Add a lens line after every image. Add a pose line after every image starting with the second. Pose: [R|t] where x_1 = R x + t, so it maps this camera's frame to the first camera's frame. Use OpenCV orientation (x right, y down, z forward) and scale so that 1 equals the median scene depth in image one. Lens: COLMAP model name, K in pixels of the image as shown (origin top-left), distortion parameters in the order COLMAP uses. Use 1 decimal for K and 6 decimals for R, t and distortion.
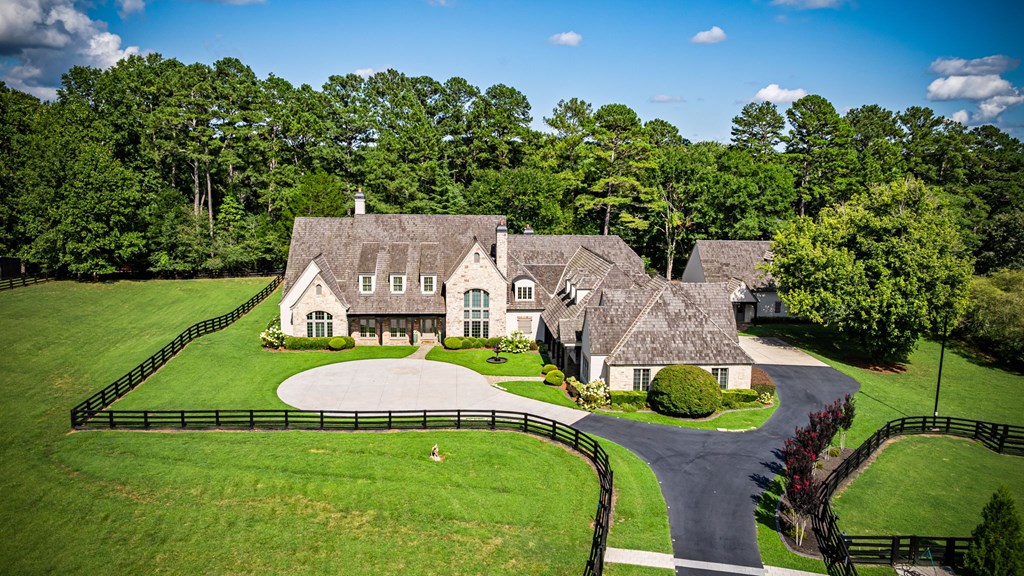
lens RADIAL K [[791.6, 0, 512.0], [0, 791.6, 288.0], [0, 0, 1]] dist [-0.014211, -0.004363]
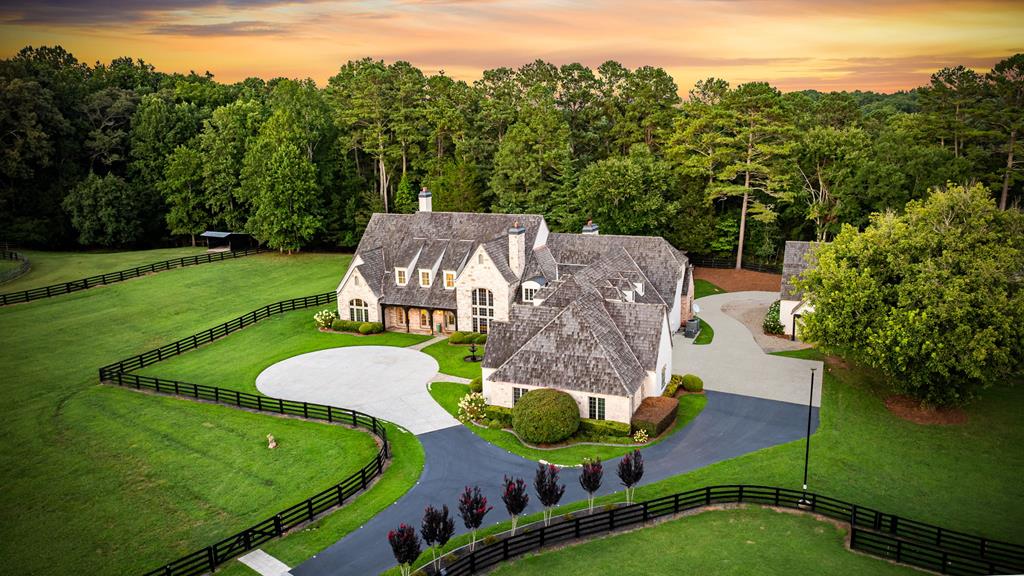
lens RADIAL K [[791.6, 0, 512.0], [0, 791.6, 288.0], [0, 0, 1]] dist [-0.014211, -0.004363]
pose [[0.878615, 0.065720, -0.472986, 0.485777], [-0.036415, 0.996821, 0.070860, -0.074953], [0.476140, -0.045035, 0.878216, 0.089132]]
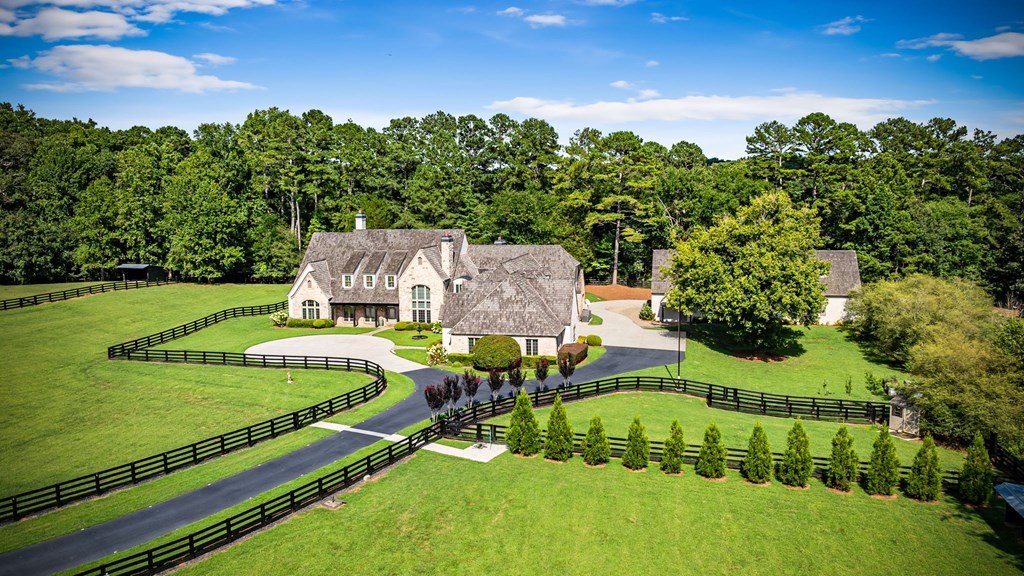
lens RADIAL K [[871.7, 0, 512.0], [0, 871.7, 288.0], [0, 0, 1]] dist [-0.007948, -0.001282]
pose [[0.952083, 0.007016, -0.305760, 0.532415], [-0.018367, 0.999244, -0.034263, 0.051993], [0.305288, 0.038238, 0.951492, -0.317660]]
